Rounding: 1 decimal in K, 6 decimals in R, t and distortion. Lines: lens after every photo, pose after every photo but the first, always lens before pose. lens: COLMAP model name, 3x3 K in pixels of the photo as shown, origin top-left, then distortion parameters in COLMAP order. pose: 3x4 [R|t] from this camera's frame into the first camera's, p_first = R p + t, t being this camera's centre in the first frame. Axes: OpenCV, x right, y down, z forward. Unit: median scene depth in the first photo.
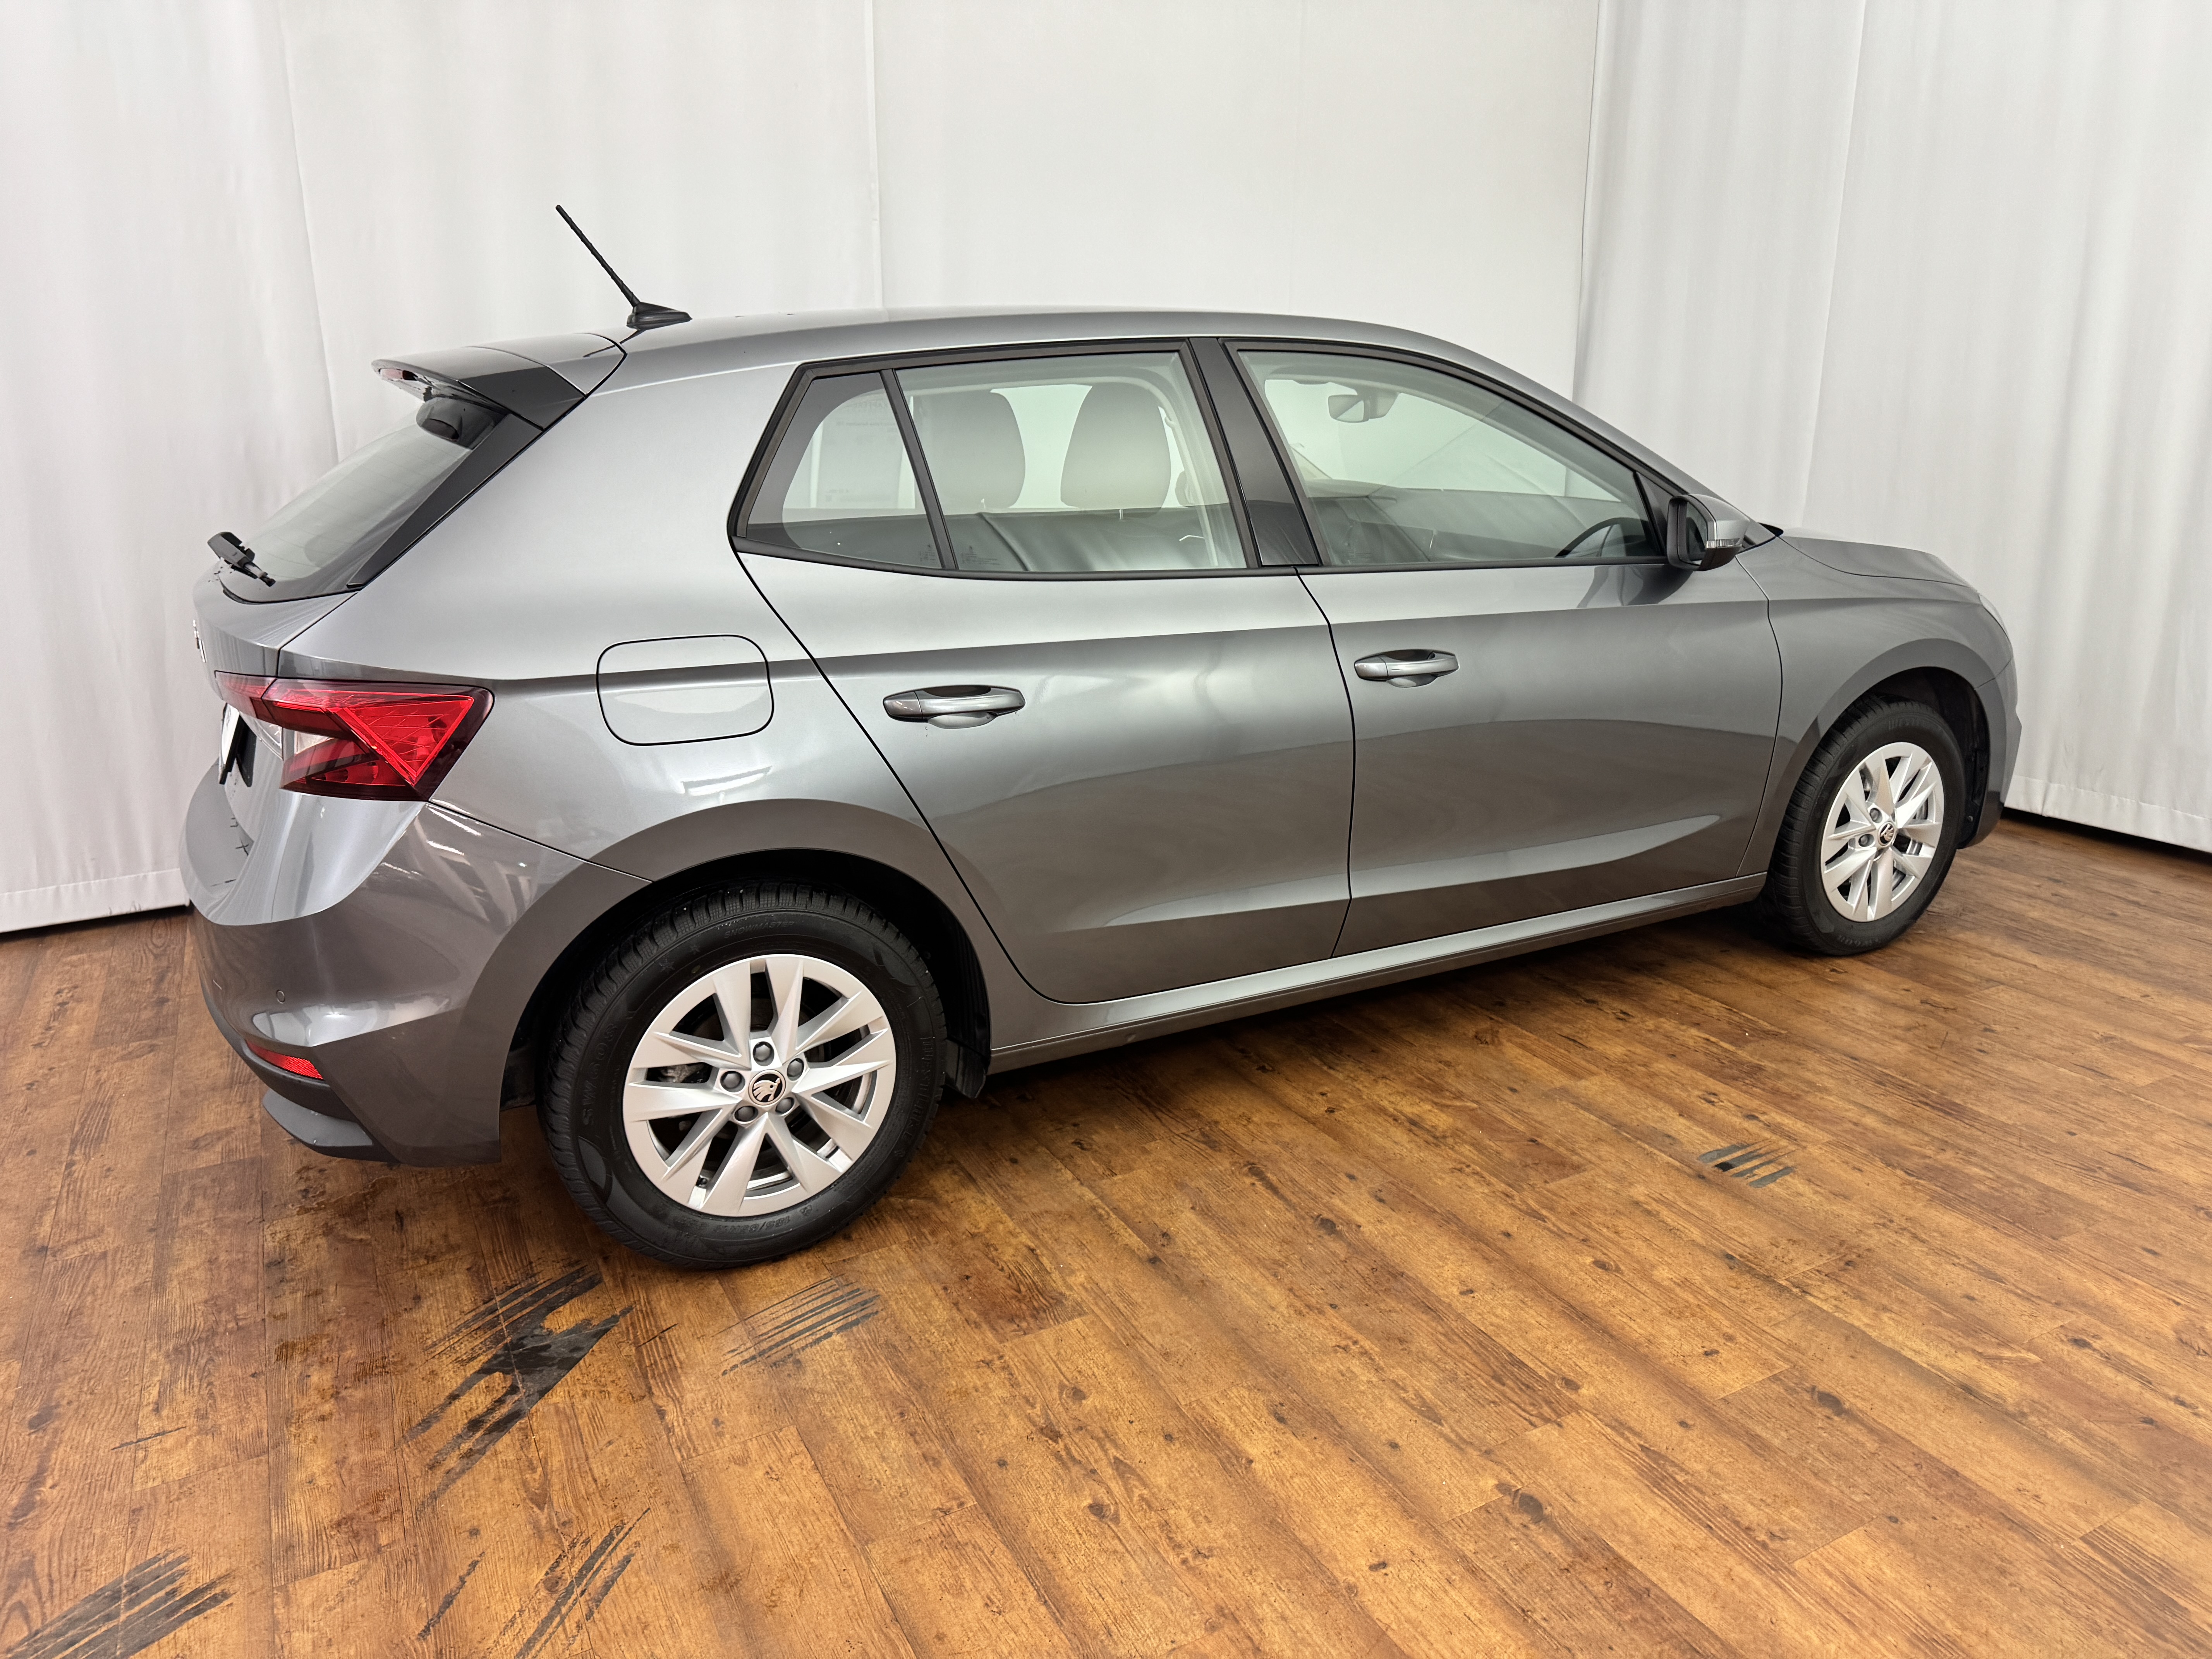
lens RADIAL K [[1562.7, 0, 1119.1], [0, 1562.7, 824.7], [0, 0, 1]] dist [0.045276, -0.062991]
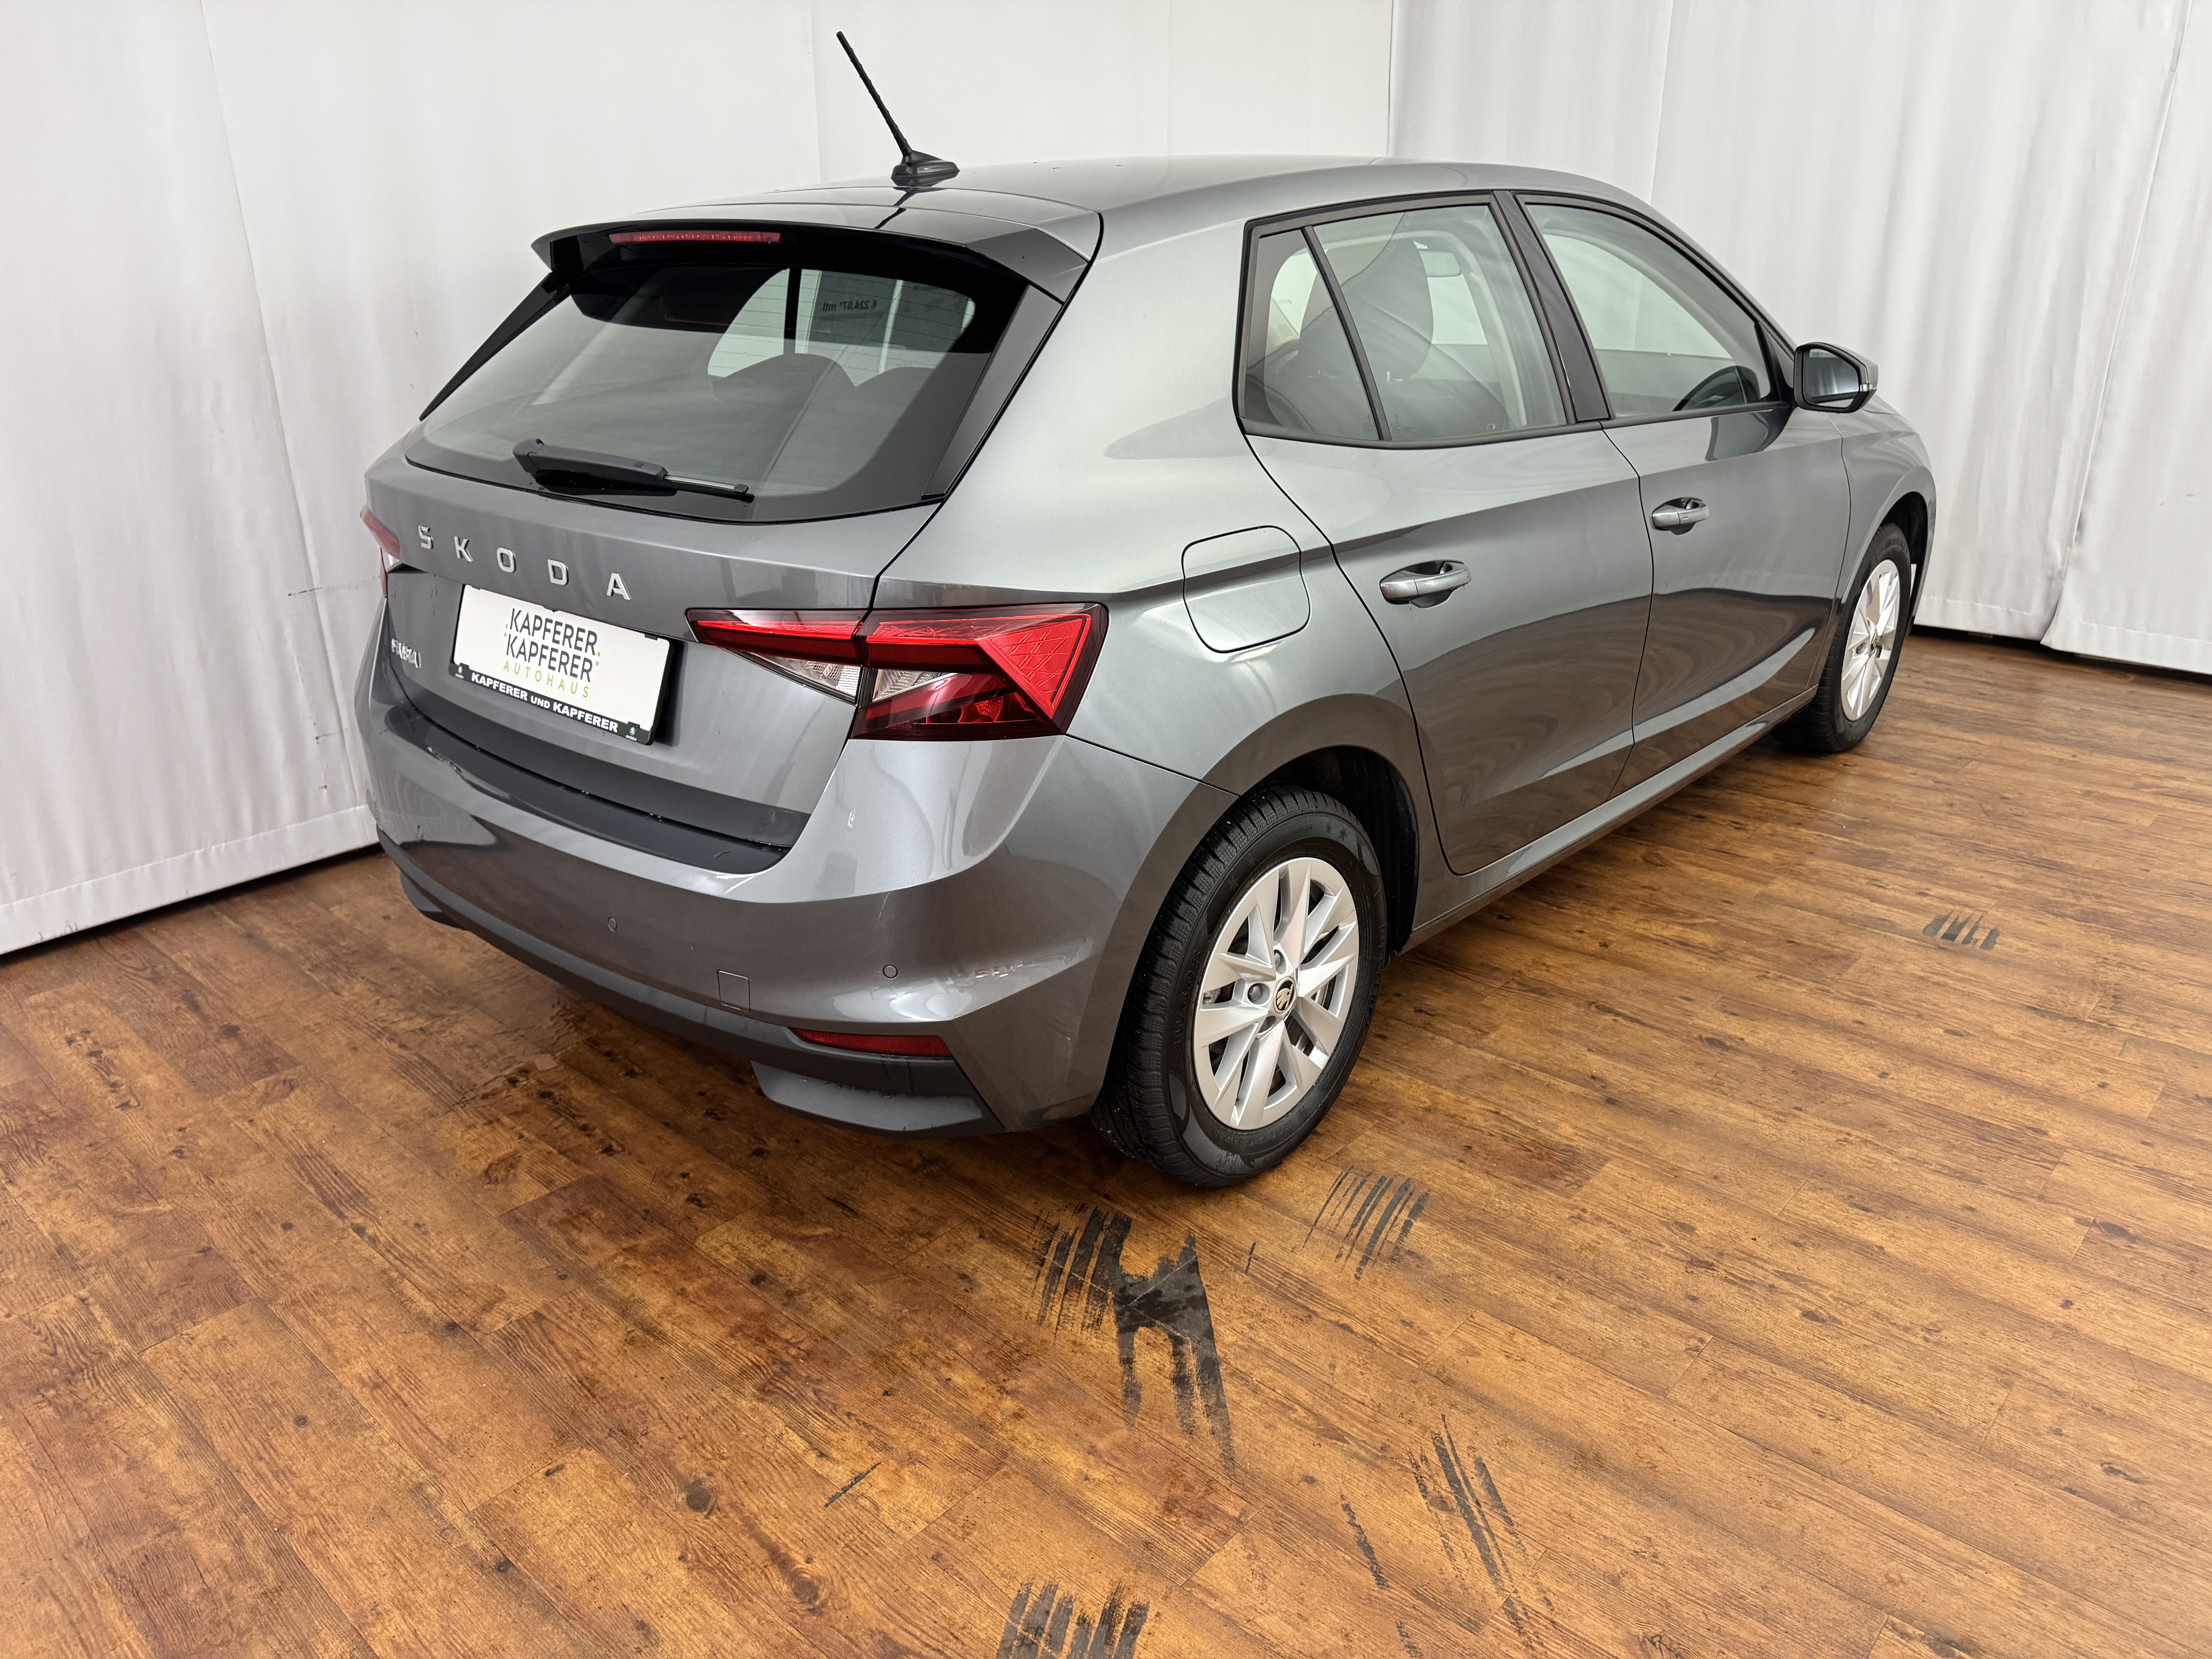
lens RADIAL K [[1557.5, 0, 1109.8], [0, 1557.5, 854.4], [0, 0, 1]] dist [0.032556, -0.045393]
pose [[0.940816, -0.129729, 0.313106, -0.612526], [0.097145, 0.988300, 0.117582, -0.043320], [-0.324696, -0.080207, 0.942411, 0.131254]]
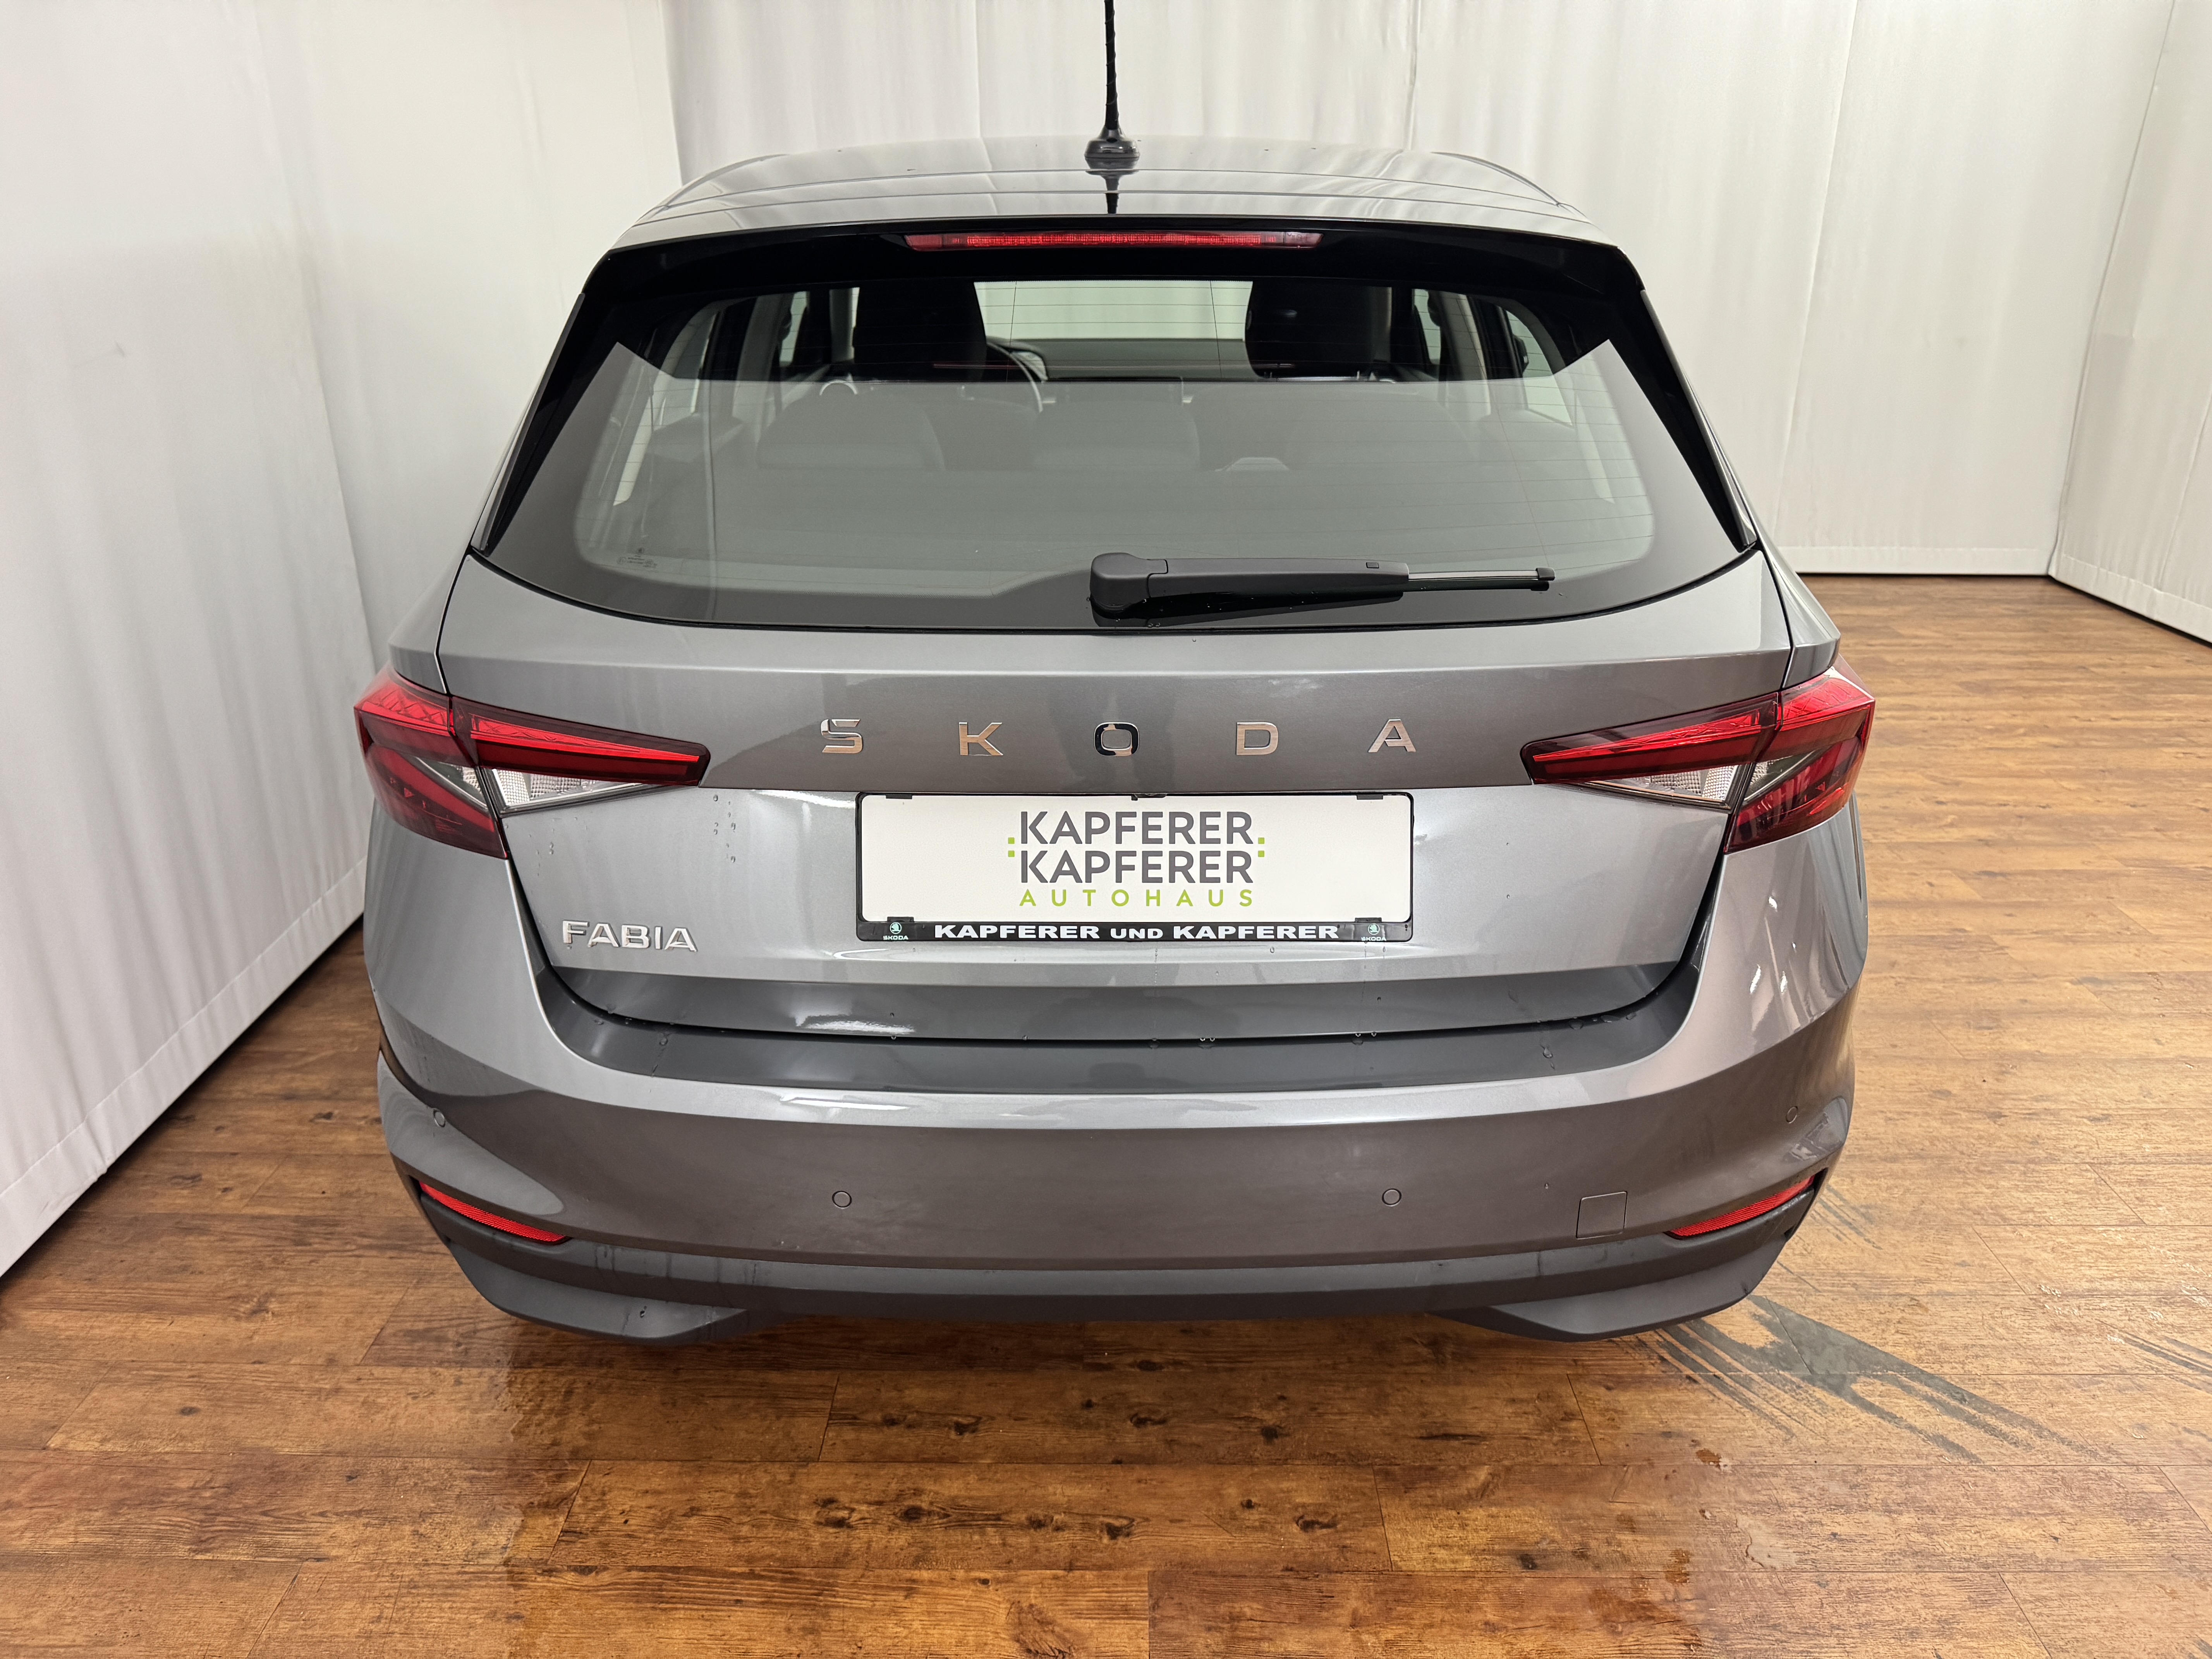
lens RADIAL K [[1574.7, 0, 1108.3], [0, 1574.7, 819.4], [0, 0, 1]] dist [0.018263, -0.024819]
pose [[0.478247, -0.320592, 0.817619, -1.121791], [0.243353, 0.942910, 0.227375, -0.240988], [-0.843836, 0.090228, 0.528960, 0.778280]]
